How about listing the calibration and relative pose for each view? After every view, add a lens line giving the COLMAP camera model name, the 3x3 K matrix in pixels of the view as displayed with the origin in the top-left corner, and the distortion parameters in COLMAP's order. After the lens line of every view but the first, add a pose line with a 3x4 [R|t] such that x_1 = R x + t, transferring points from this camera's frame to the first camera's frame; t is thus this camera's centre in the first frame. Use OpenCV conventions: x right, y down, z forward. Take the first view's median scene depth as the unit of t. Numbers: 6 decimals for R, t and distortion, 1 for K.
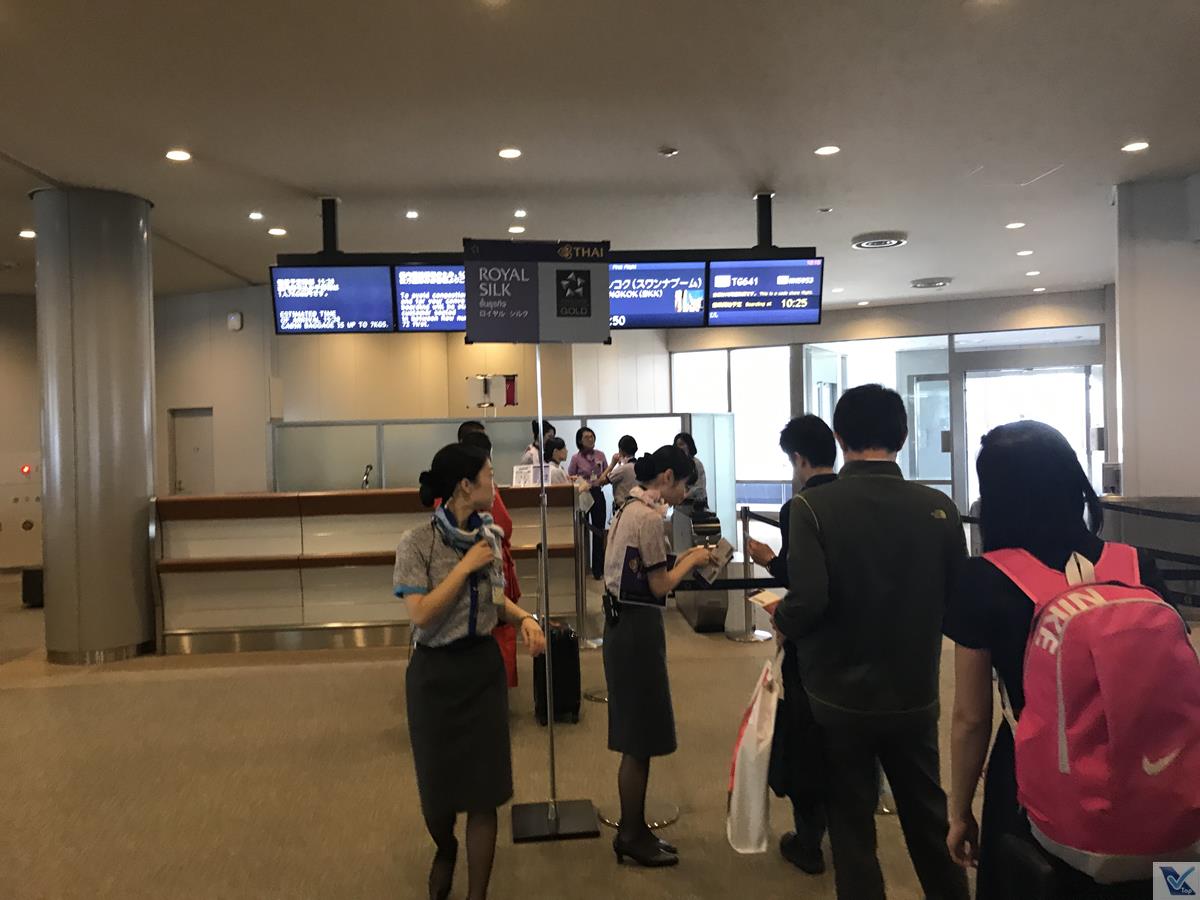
lens RADIAL K [[969.2, 0, 600.0], [0, 969.2, 450.0], [0, 0, 1]] dist [0.003171, -0.003672]
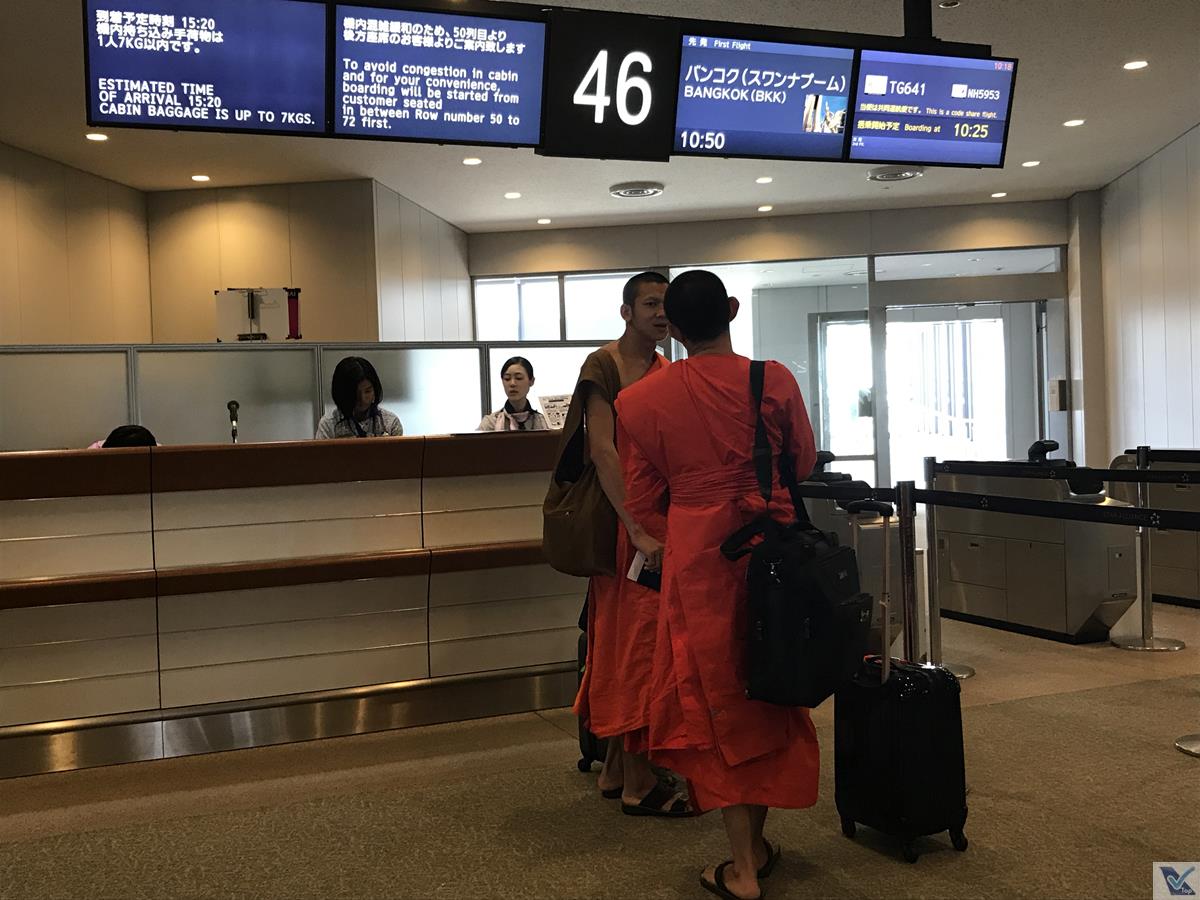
lens RADIAL K [[1278.6, 0, 600.0], [0, 1278.6, 450.0], [0, 0, 1]] dist [-0.016510, 0.033390]
pose [[0.957748, -0.012720, 0.287327, -0.270657], [0.011505, 0.999916, 0.005918, 0.045738], [-0.287378, -0.002362, 0.957814, 0.298113]]
